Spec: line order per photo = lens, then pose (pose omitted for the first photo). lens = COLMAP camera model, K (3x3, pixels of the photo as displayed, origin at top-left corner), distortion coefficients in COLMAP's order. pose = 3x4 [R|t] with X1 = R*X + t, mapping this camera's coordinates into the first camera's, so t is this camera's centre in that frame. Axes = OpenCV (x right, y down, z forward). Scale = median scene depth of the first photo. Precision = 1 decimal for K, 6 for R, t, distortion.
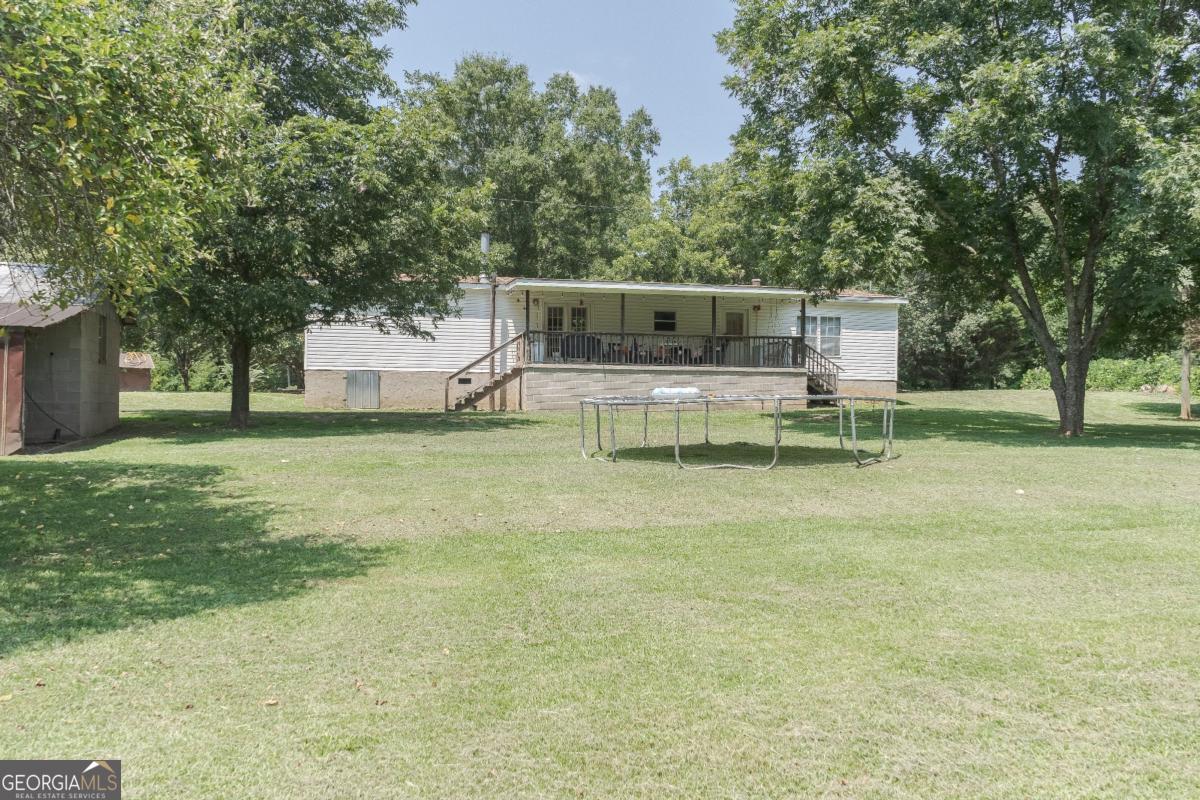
lens RADIAL K [[963.8, 0, 601.7], [0, 963.8, 402.6], [0, 0, 1]] dist [0.002502, -0.006299]
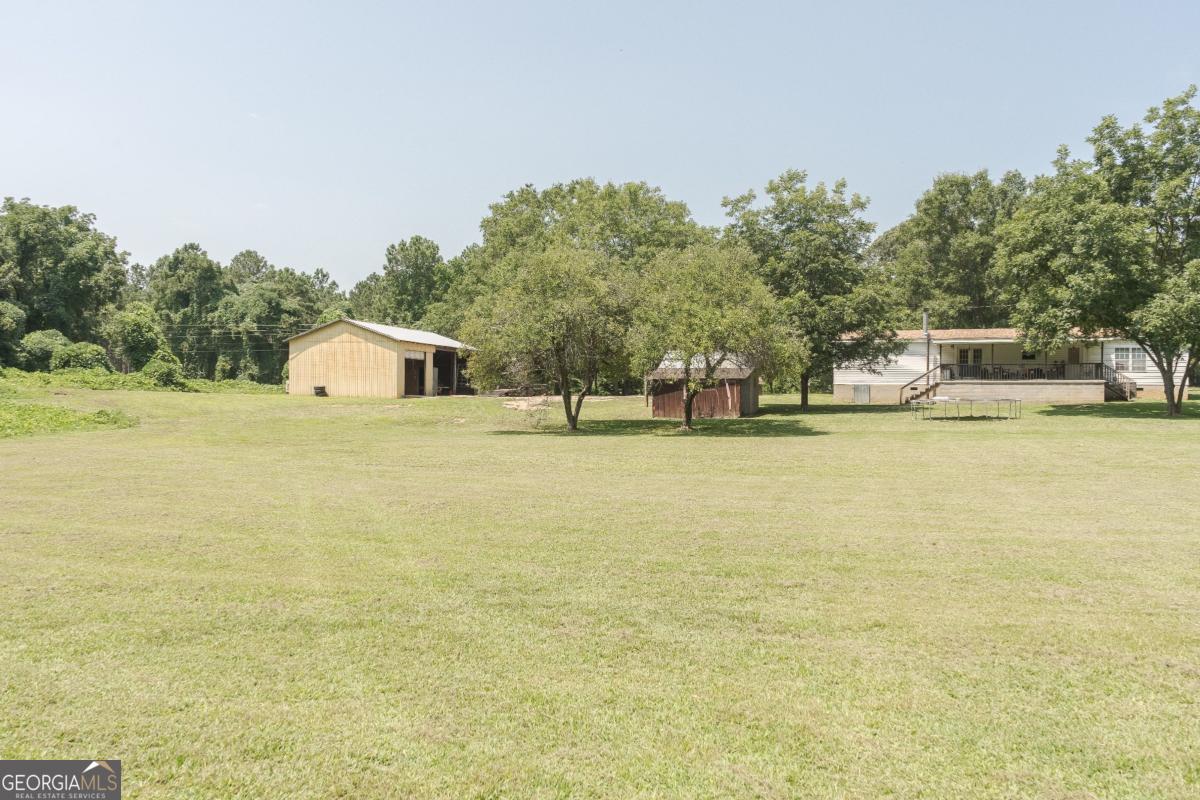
lens RADIAL K [[963.8, 0, 594.9], [0, 963.8, 403.3], [0, 0, 1]] dist [0.002502, -0.006299]
pose [[0.845243, -0.000518, -0.534382, 0.363927], [0.006948, 0.999926, 0.010020, -0.016632], [0.534337, -0.012182, 0.845184, -1.024391]]
